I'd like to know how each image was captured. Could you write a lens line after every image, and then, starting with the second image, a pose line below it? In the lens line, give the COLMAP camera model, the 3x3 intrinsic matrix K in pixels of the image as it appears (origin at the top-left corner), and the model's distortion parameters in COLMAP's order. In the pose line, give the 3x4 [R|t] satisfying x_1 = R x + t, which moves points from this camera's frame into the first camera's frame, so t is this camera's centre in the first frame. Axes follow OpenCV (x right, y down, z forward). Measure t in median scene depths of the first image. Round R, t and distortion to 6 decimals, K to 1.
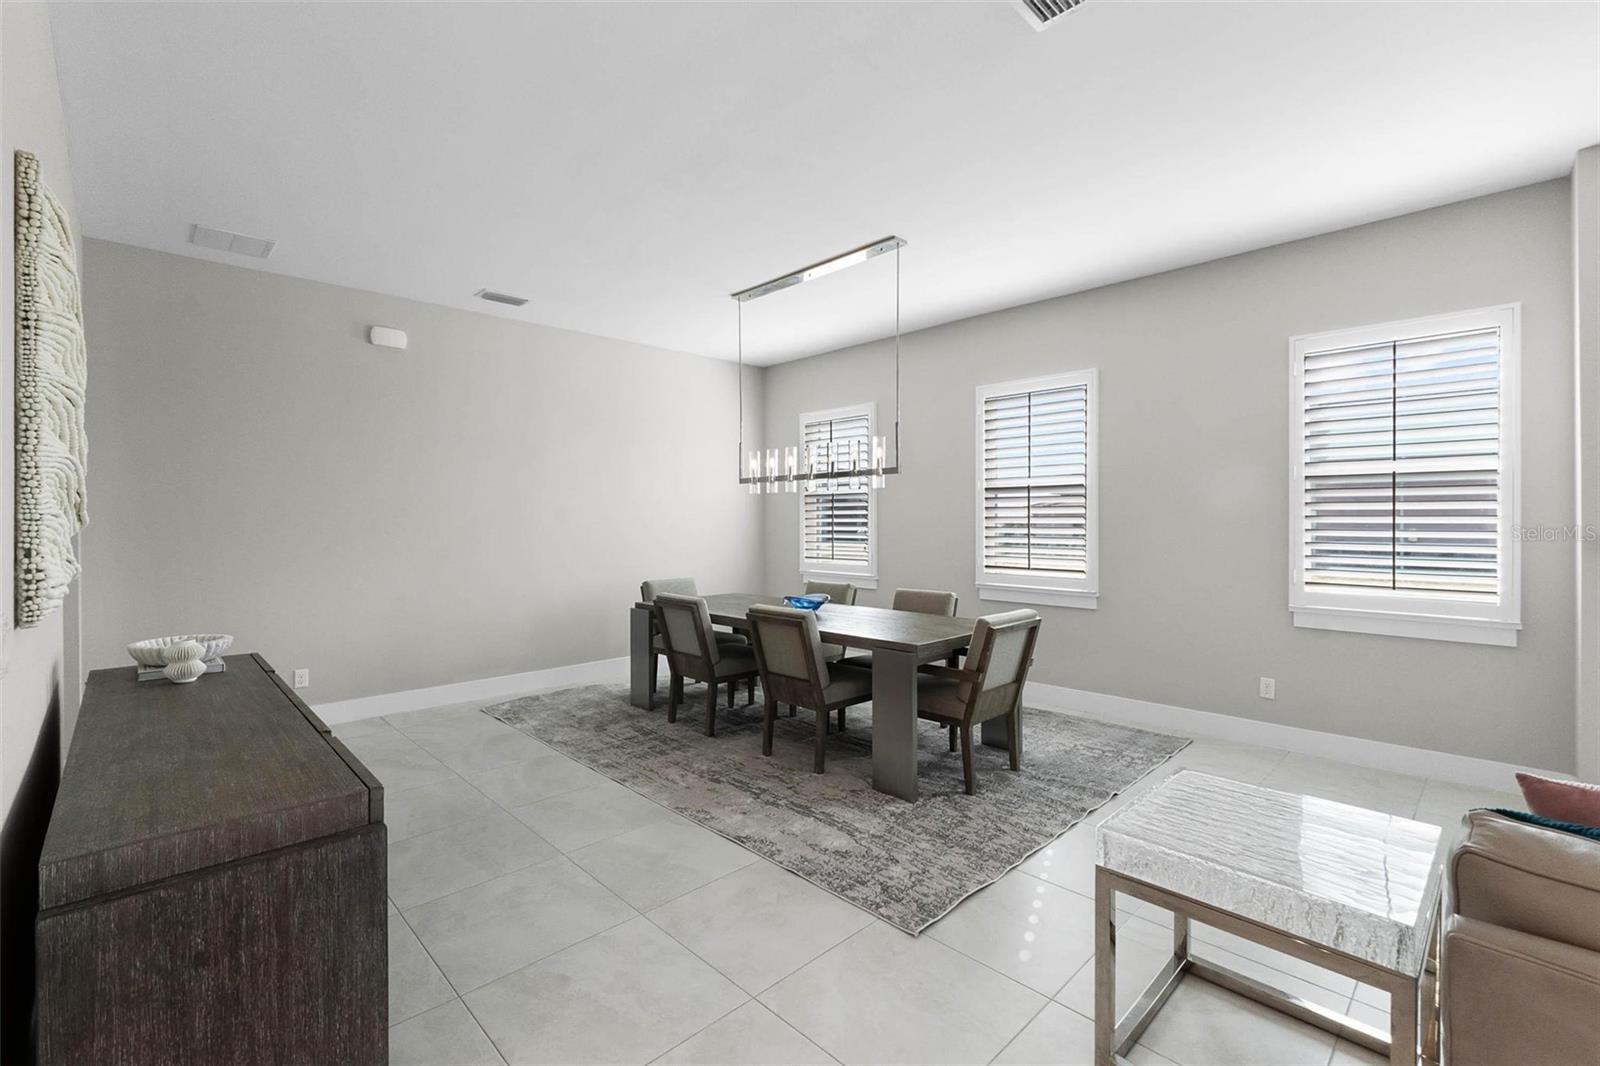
lens RADIAL K [[700.9, 0, 851.9], [0, 700.9, 537.2], [0, 0, 1]] dist [-0.007910, -0.000060]
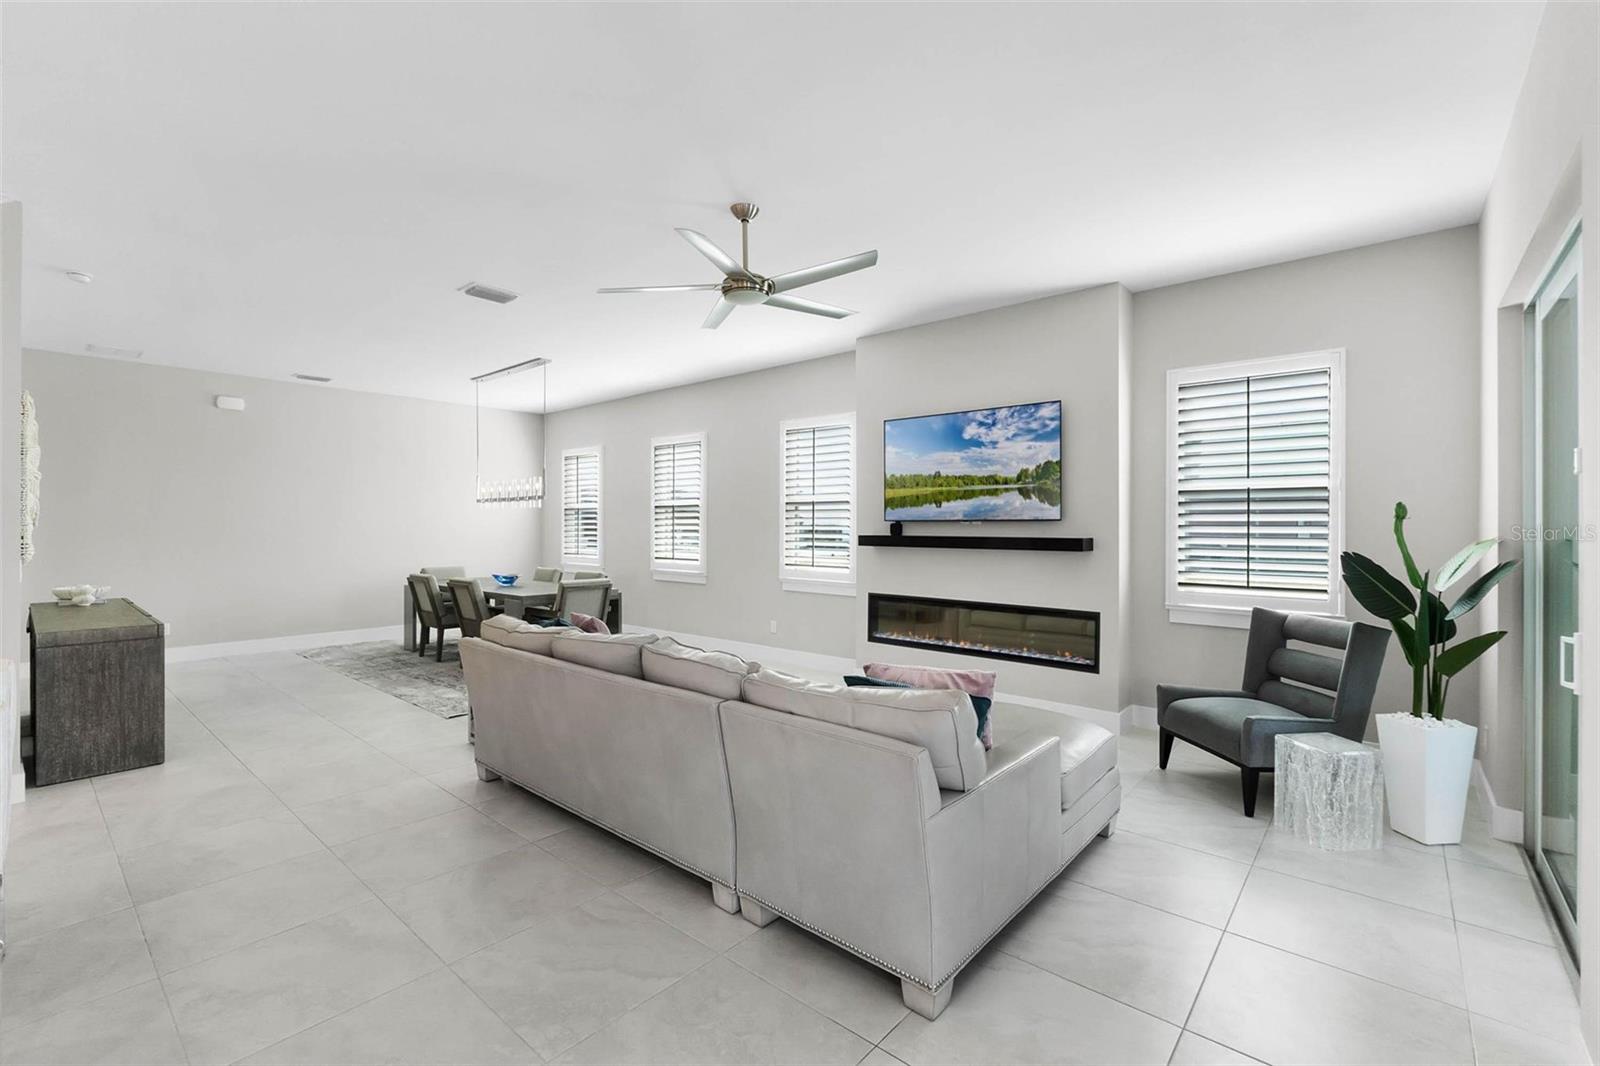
lens RADIAL K [[635.9, 0, 816.7], [0, 635.9, 545.8], [0, 0, 1]] dist [-0.027003, 0.002205]
pose [[0.993767, 0.001011, 0.111469, 0.440221], [-0.001350, 0.999995, 0.002964, 0.012762], [-0.111466, -0.003096, 0.993763, -0.464169]]
